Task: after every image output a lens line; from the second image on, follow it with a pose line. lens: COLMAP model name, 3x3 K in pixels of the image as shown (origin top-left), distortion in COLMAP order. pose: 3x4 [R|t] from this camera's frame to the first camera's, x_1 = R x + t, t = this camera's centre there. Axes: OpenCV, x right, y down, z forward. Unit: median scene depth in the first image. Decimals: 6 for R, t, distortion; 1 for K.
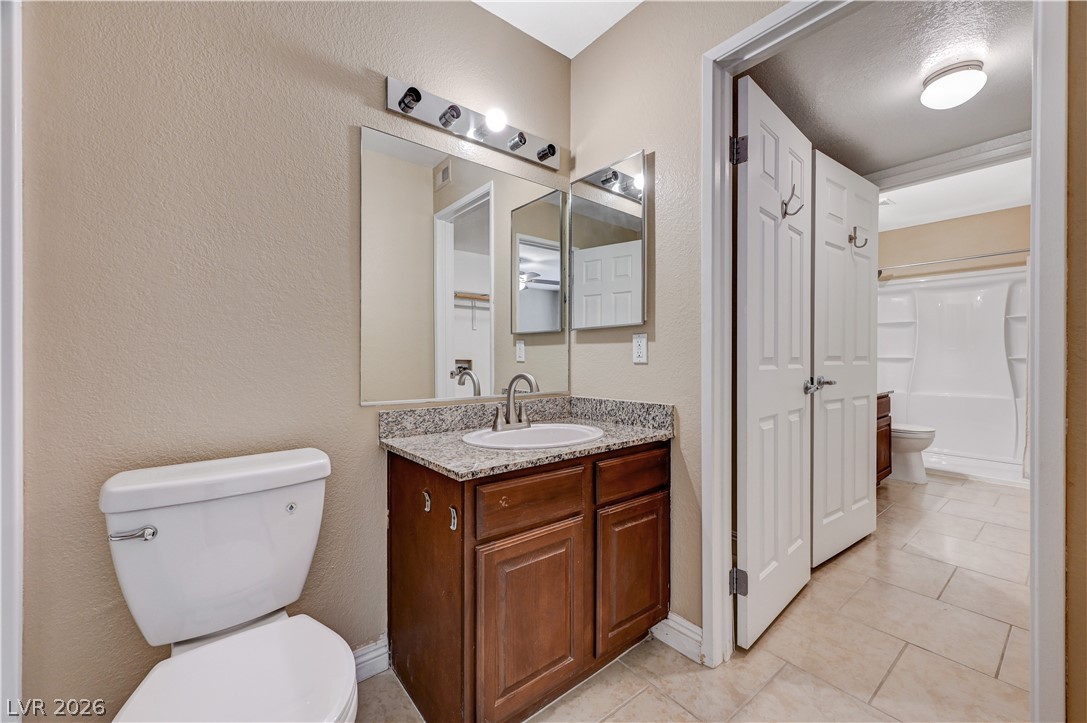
lens RADIAL K [[435.0, 0, 547.8], [0, 435.0, 362.3], [0, 0, 1]] dist [0.002207, 0.000869]
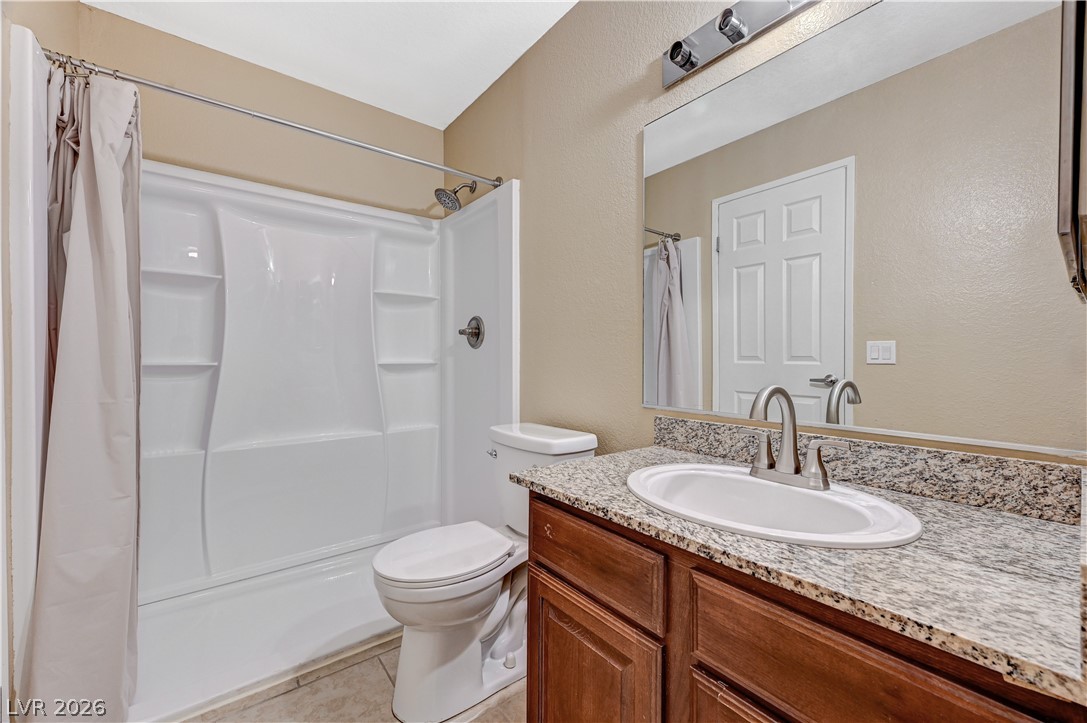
lens RADIAL K [[435.0, 0, 547.8], [0, 435.0, 362.3], [0, 0, 1]] dist [0.002207, 0.000869]
pose [[-0.016782, 0.006779, -0.999836, 0.559551], [-0.011668, 0.999908, 0.006976, -0.006151], [0.999791, 0.011783, -0.016702, 0.773300]]
